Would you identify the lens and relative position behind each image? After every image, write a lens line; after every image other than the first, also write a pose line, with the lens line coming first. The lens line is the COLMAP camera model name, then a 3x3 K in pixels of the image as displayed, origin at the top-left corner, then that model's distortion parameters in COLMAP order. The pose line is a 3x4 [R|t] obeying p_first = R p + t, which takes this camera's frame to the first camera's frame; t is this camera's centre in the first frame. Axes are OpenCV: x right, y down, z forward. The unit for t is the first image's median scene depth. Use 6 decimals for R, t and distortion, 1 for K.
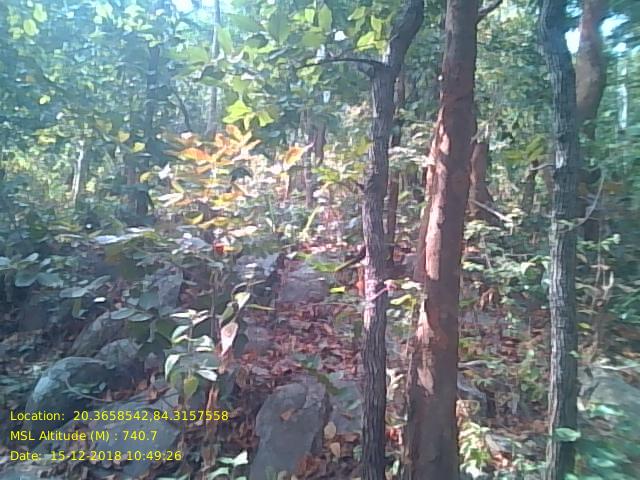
lens RADIAL K [[515.9, 0, 316.4], [0, 515.9, 254.6], [0, 0, 1]] dist [0.111110, -0.180510]
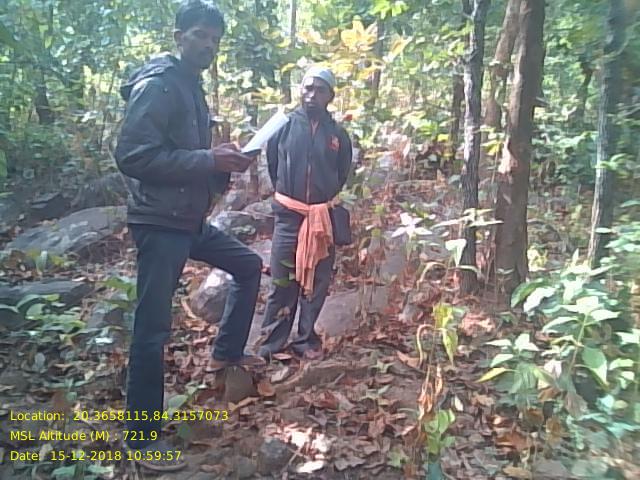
lens RADIAL K [[515.9, 0, 316.4], [0, 515.9, 254.6], [0, 0, 1]] dist [0.111110, -0.180510]
pose [[0.997267, -0.002817, -0.073832, -0.114334], [0.012413, 0.991457, 0.129838, 0.111851], [0.072835, -0.130400, 0.988783, -0.272933]]
